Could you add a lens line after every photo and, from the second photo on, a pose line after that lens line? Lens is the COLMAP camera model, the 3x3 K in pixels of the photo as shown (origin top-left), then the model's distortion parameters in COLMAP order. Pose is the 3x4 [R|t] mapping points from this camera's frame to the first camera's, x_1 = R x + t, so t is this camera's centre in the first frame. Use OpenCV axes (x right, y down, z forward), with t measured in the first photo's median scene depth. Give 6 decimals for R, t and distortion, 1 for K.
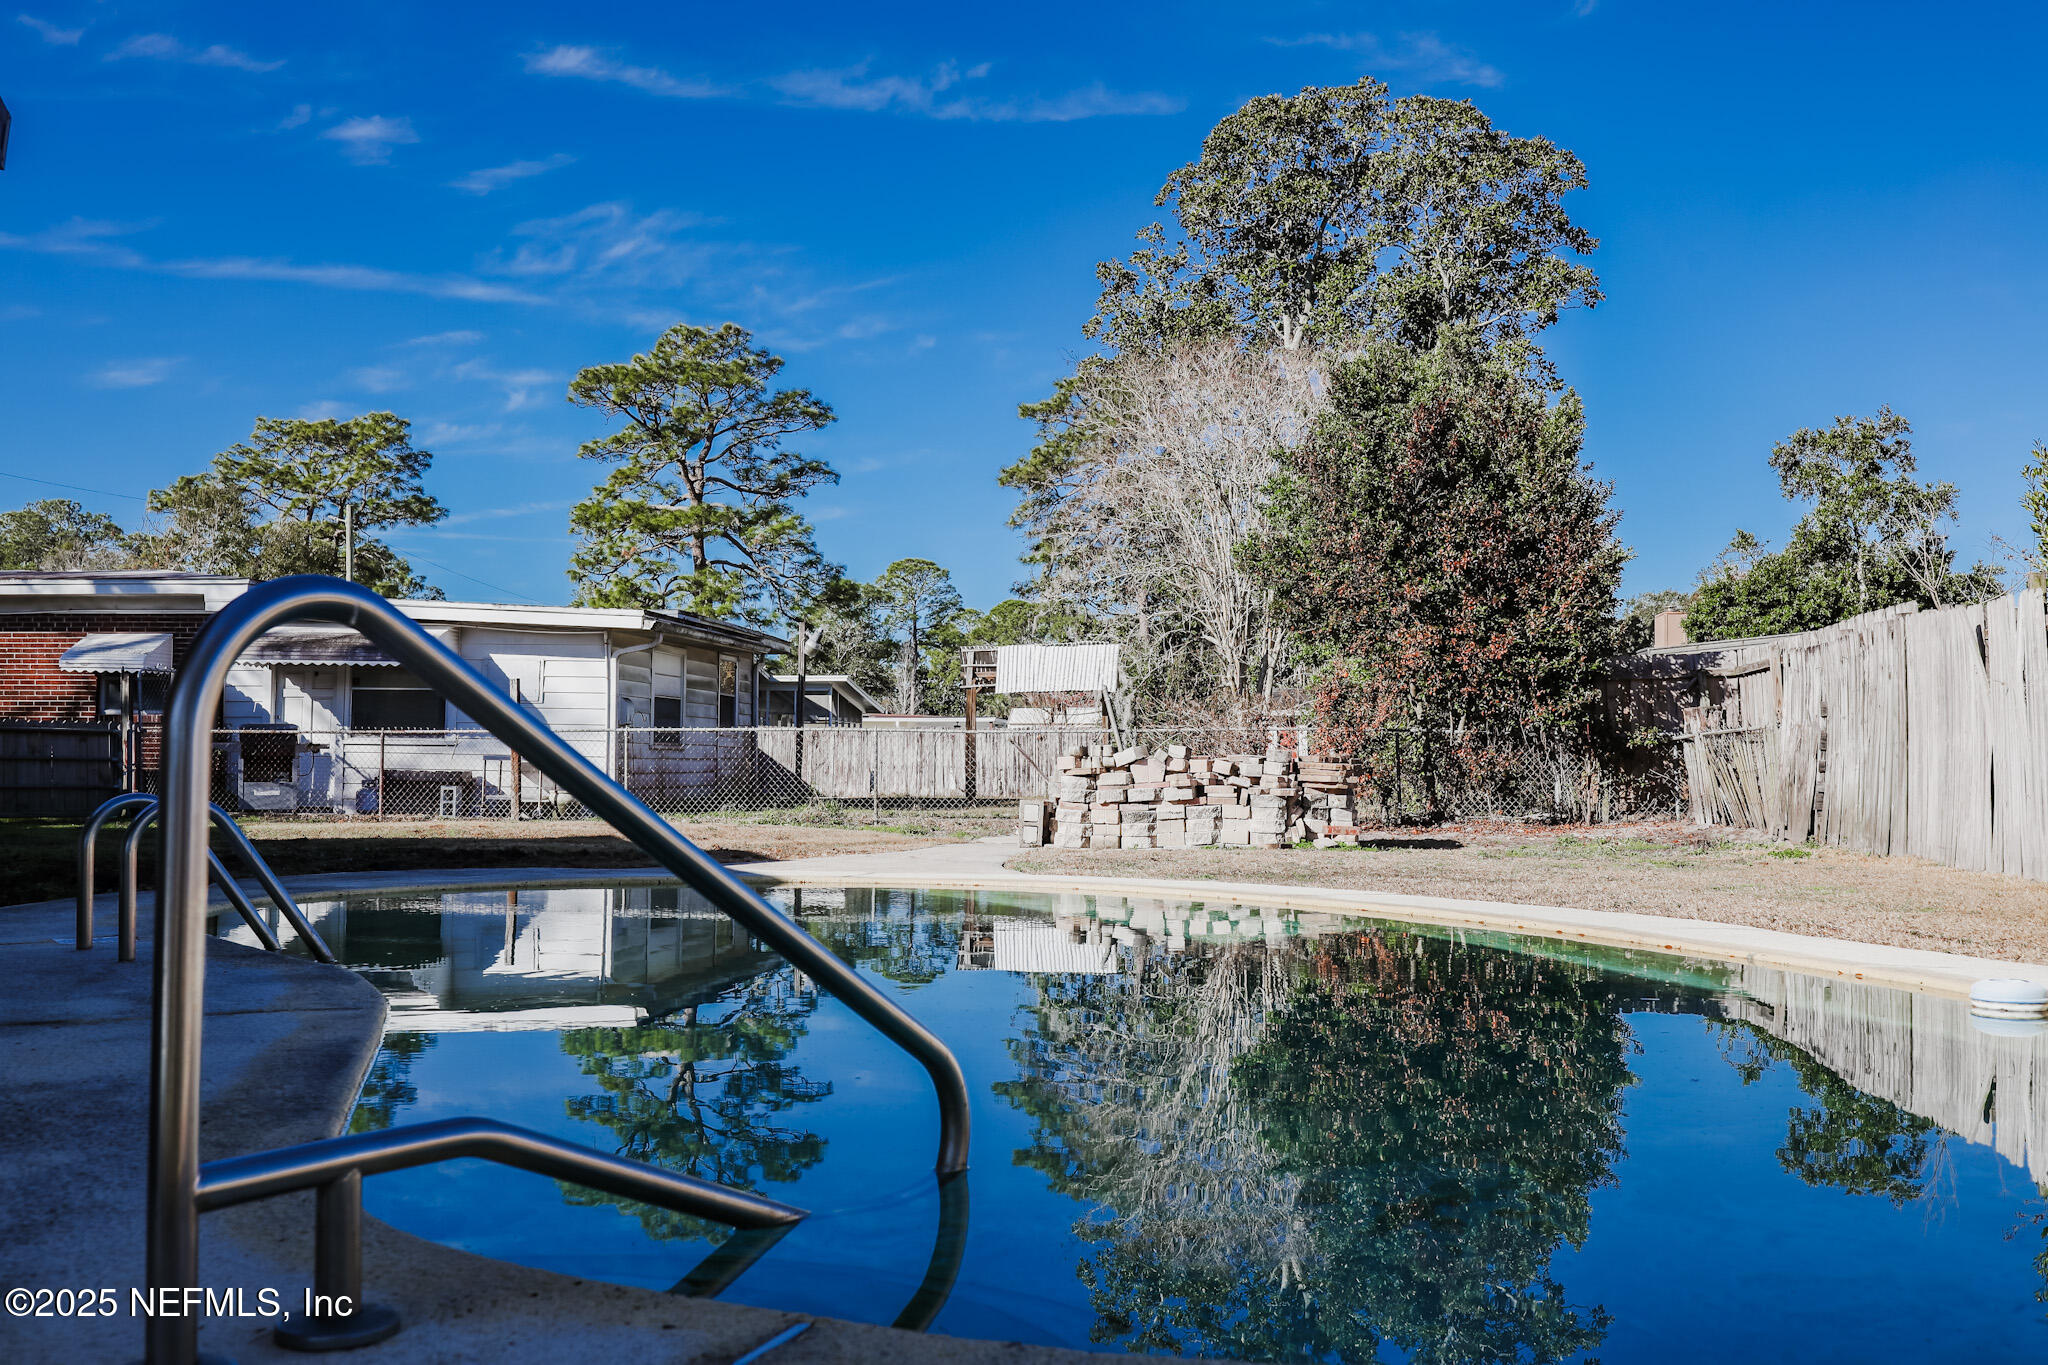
lens RADIAL K [[1972.3, 0, 1023.6], [0, 1972.3, 650.5], [0, 0, 1]] dist [0.075796, 0.000628]
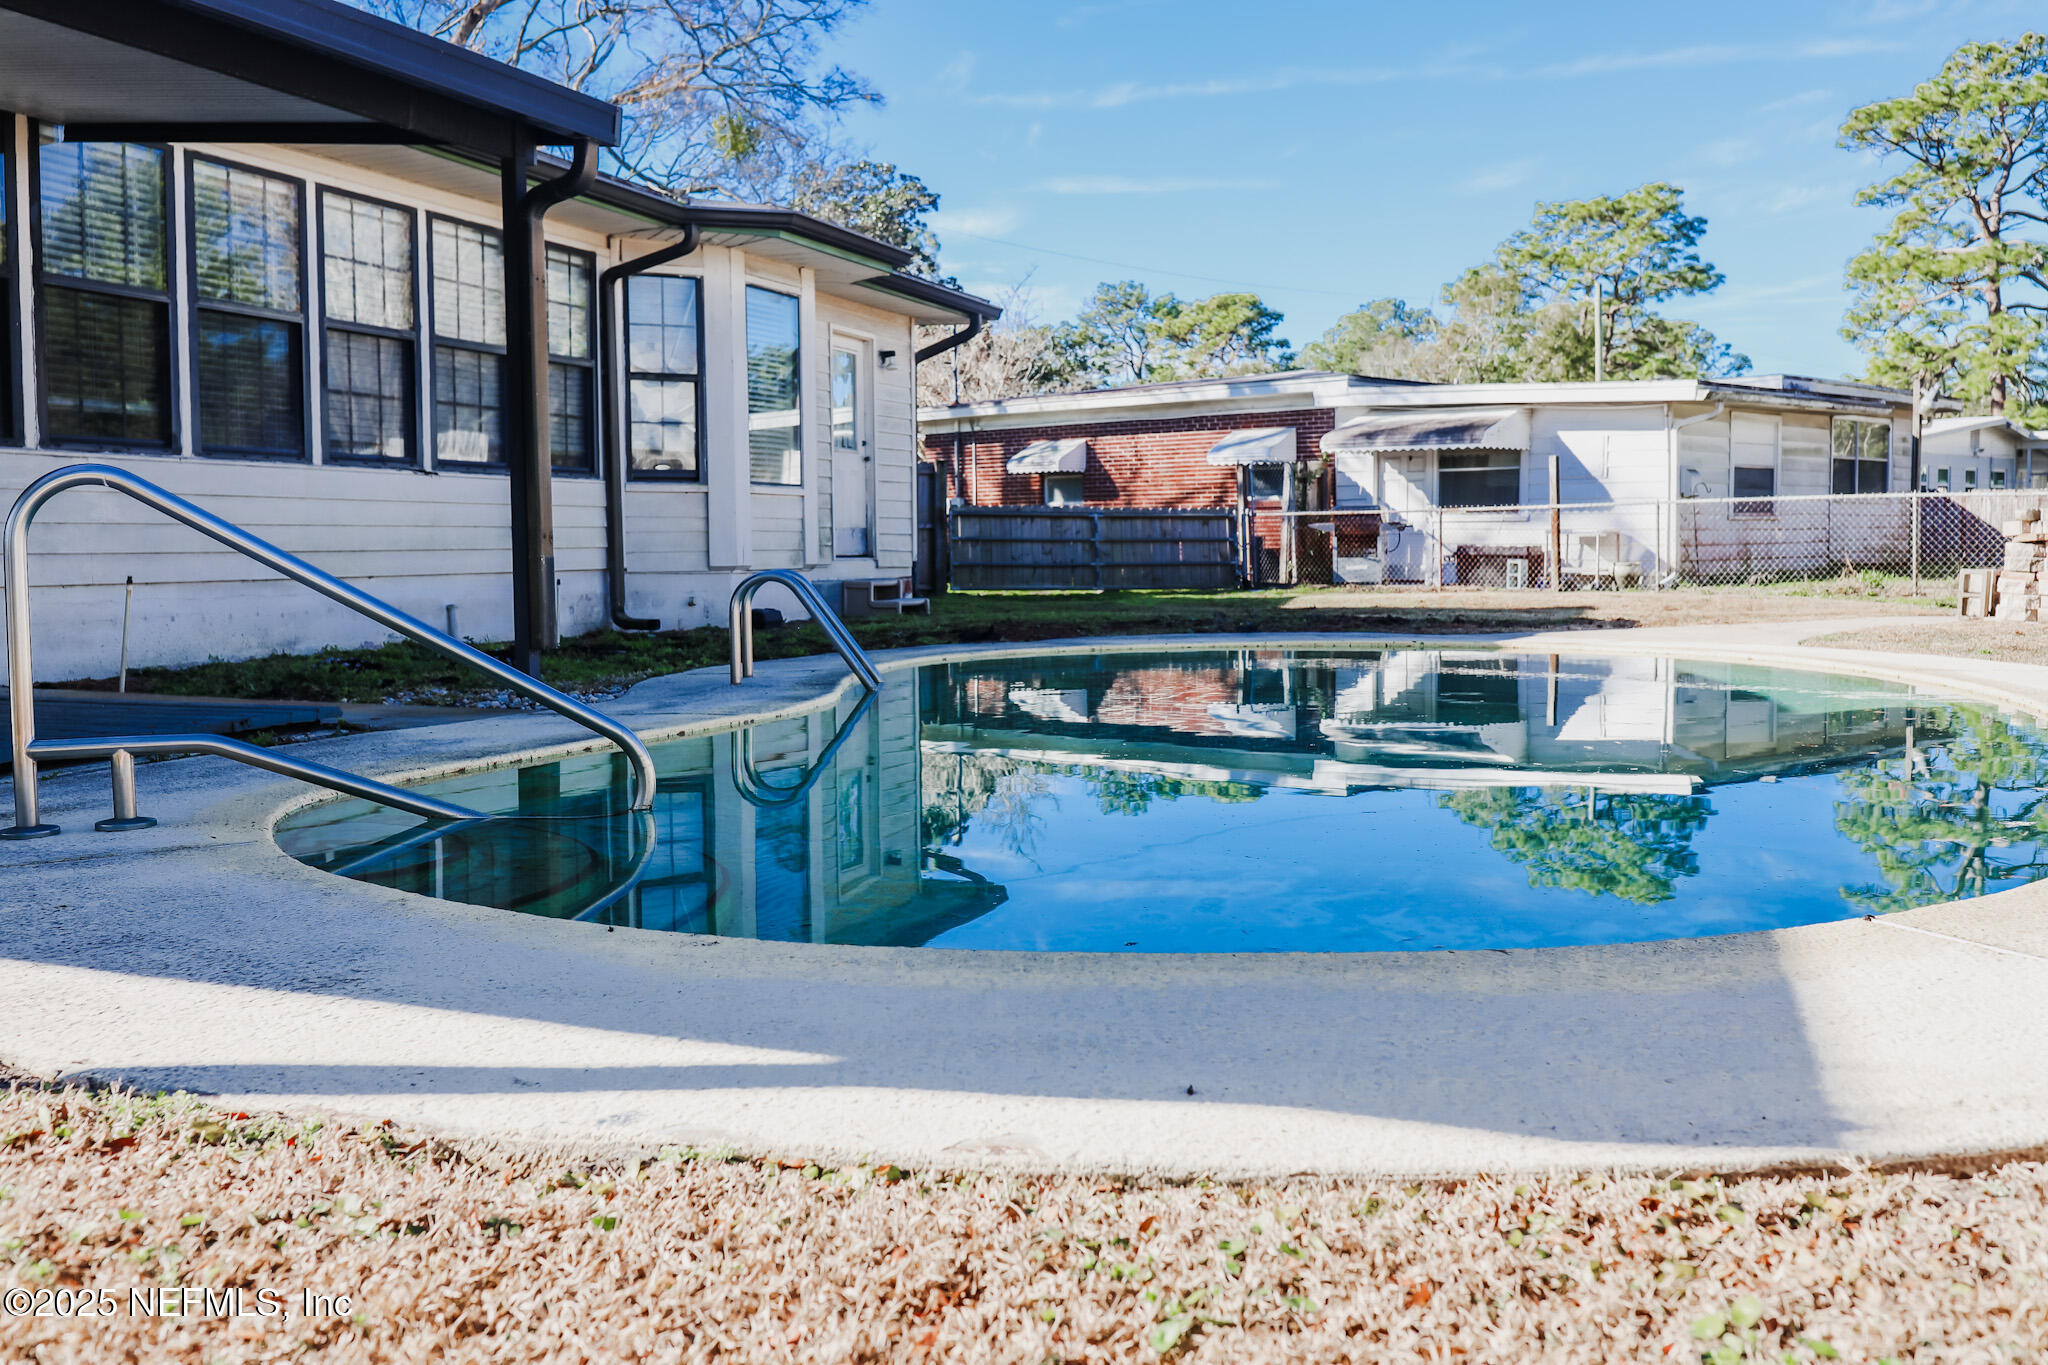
lens RADIAL K [[1968.2, 0, 1024.0], [0, 1968.2, 682.5], [0, 0, 1]] dist [-0.005543, -0.005945]
pose [[0.802802, 0.025914, -0.595682, 0.103015], [0.052216, 0.992161, 0.113533, 0.000331], [0.593955, -0.122249, 0.795156, -0.000489]]
